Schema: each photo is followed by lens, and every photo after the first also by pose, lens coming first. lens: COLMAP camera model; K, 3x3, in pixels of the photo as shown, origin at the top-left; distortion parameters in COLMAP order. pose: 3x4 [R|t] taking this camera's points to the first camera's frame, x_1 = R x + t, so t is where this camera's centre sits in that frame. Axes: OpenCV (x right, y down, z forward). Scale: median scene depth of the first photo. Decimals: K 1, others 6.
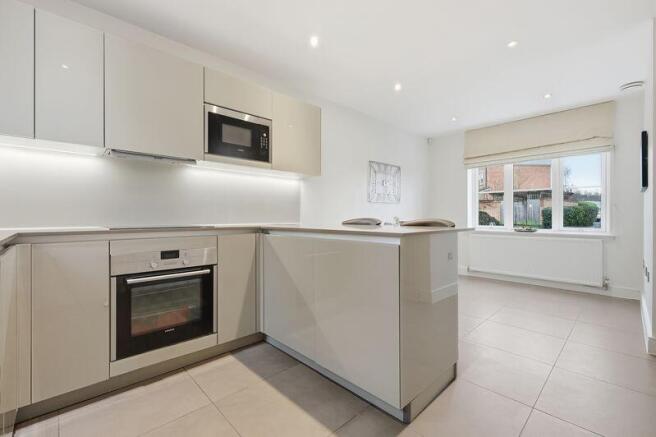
lens RADIAL K [[288.4, 0, 329.2], [0, 288.4, 216.9], [0, 0, 1]] dist [0.000095, 0.000788]
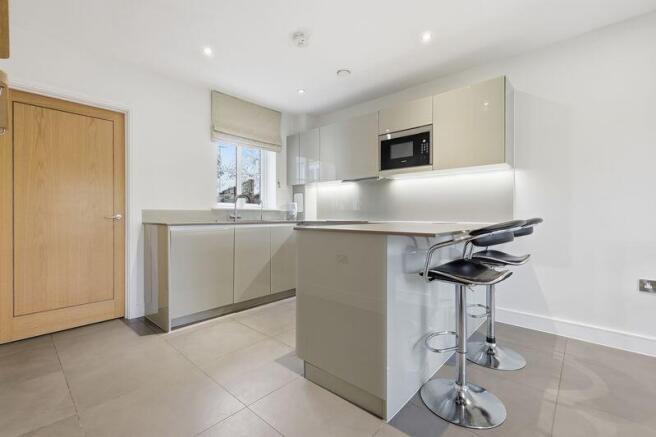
lens RADIAL K [[288.4, 0, 327.2], [0, 288.4, 218.1], [0, 0, 1]] dist [0.000095, 0.000788]
pose [[0.080743, 0.011946, -0.996663, 0.843098], [0.001042, 0.999927, 0.012070, -0.002955], [0.996734, -0.002013, 0.080725, 0.535183]]
